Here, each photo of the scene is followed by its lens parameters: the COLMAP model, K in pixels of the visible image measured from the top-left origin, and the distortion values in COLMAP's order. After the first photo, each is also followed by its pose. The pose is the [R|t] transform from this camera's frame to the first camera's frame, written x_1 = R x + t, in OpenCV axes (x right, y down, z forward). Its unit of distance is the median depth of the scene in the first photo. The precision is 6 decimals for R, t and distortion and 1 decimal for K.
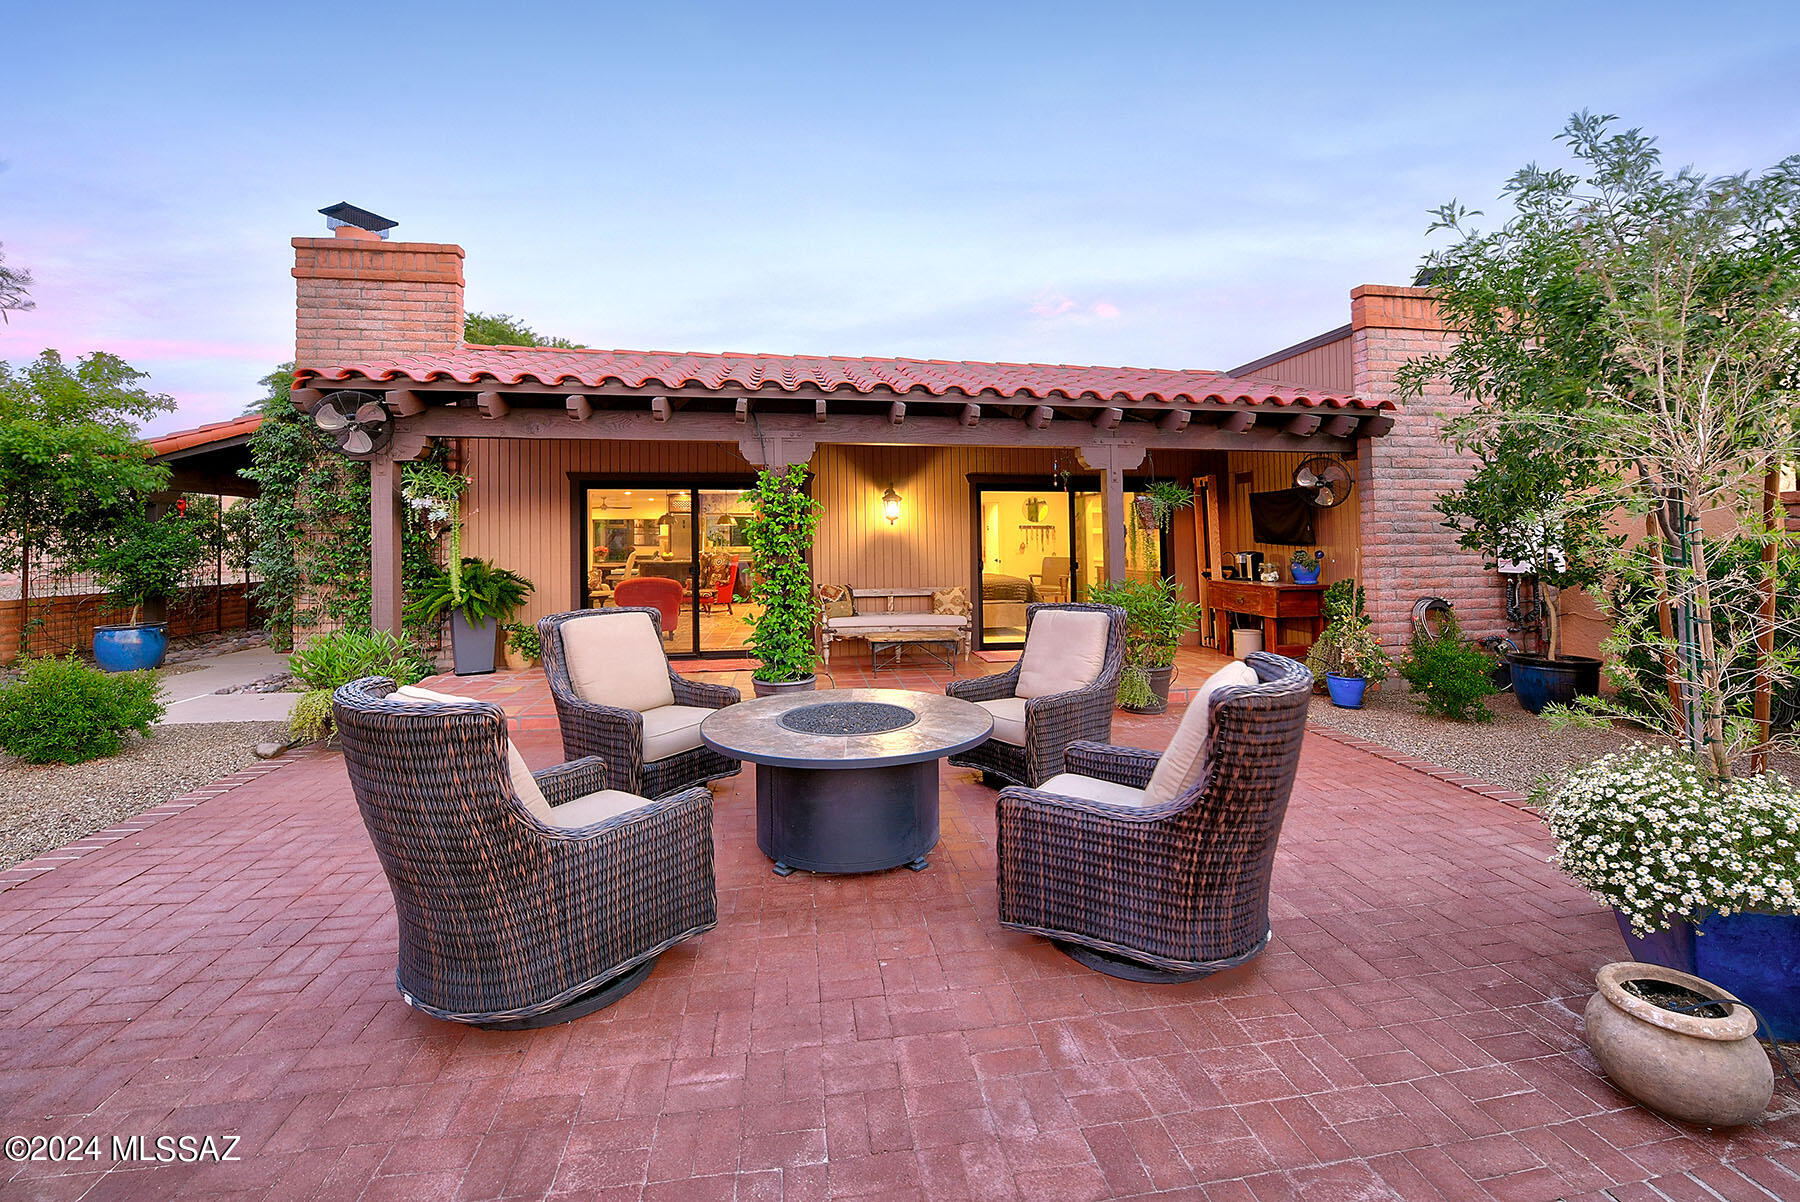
lens RADIAL K [[752.7, 0, 906.1], [0, 752.7, 542.1], [0, 0, 1]] dist [-0.007365, 0.000449]
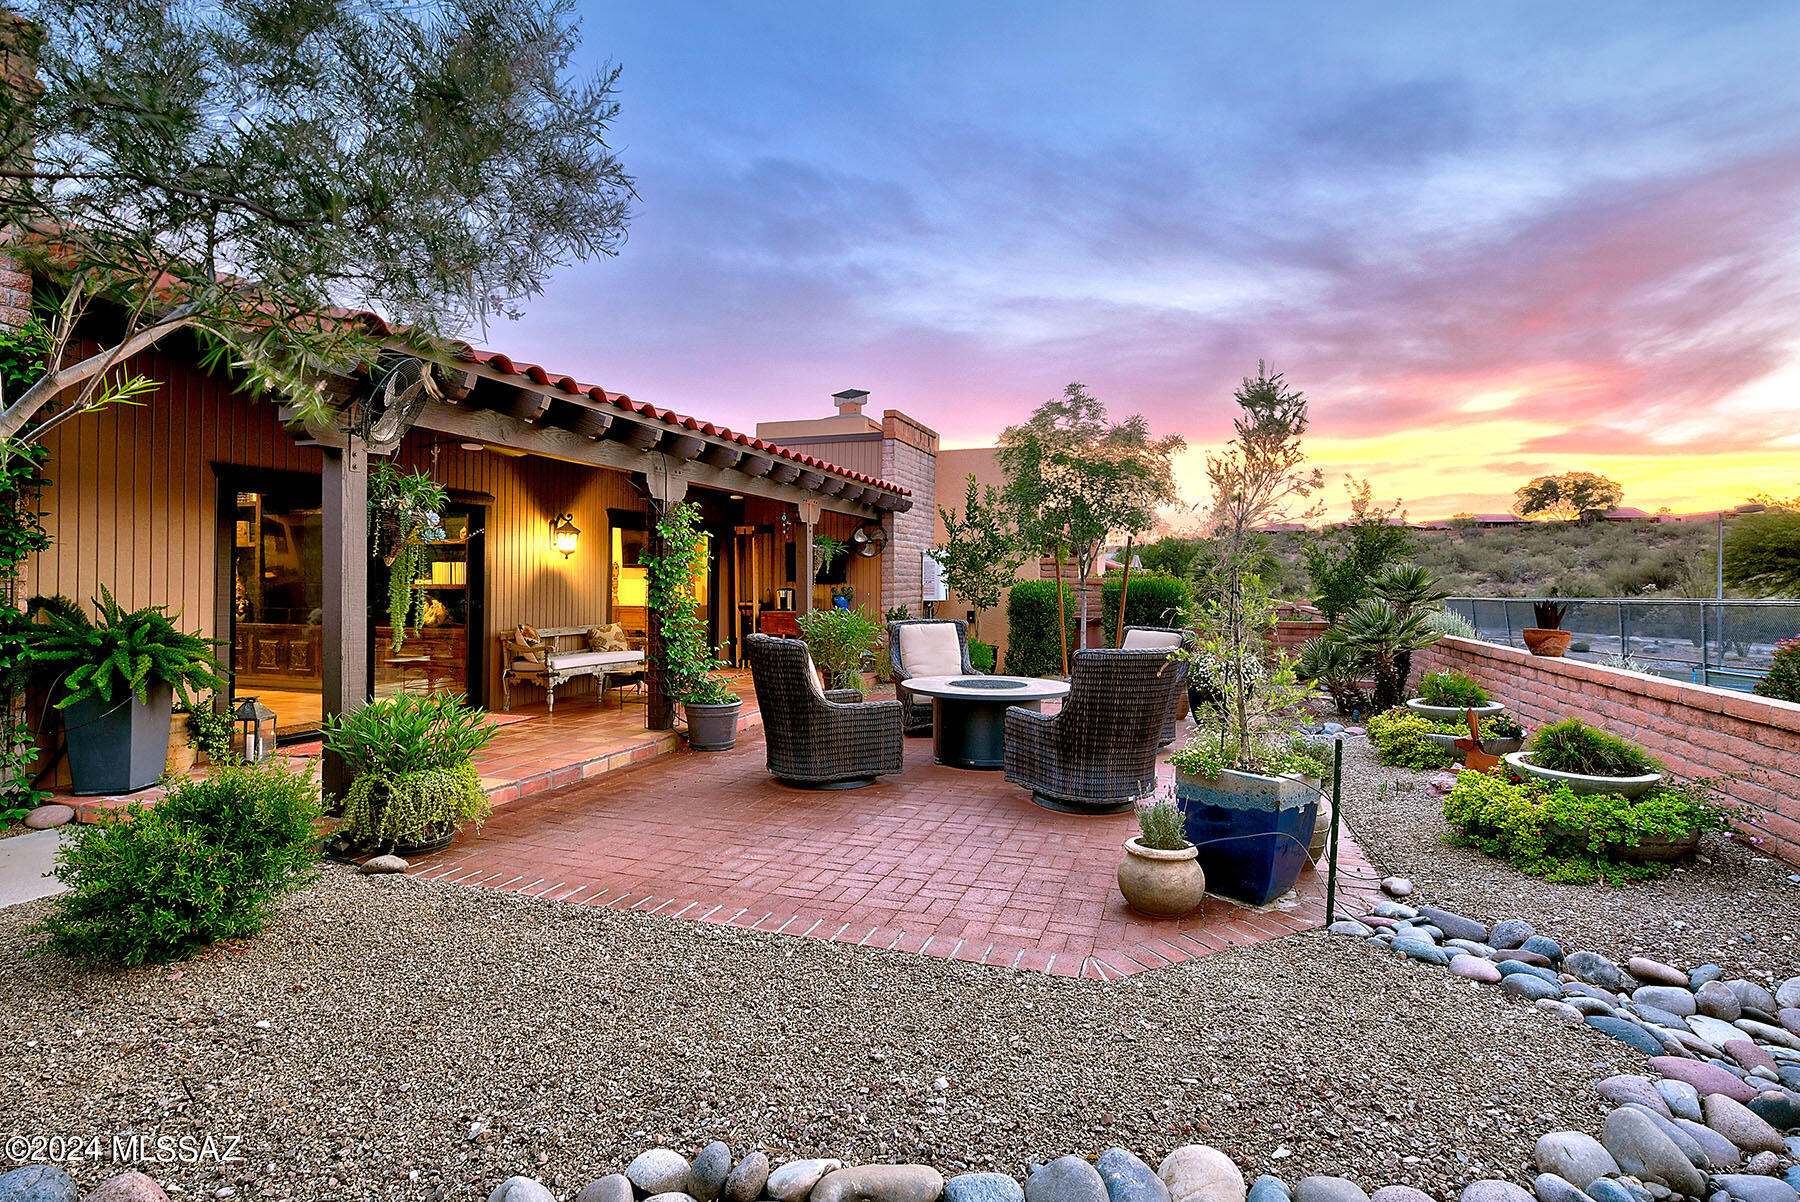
lens RADIAL K [[961.7, 0, 900.0], [0, 961.7, 601.0], [0, 0, 1]] dist [-0.002684, -0.000196]
pose [[0.450244, -0.009517, 0.892855, -0.965672], [-0.005126, 0.999899, 0.013243, 0.011989], [-0.892891, -0.010539, 0.450149, 0.104600]]
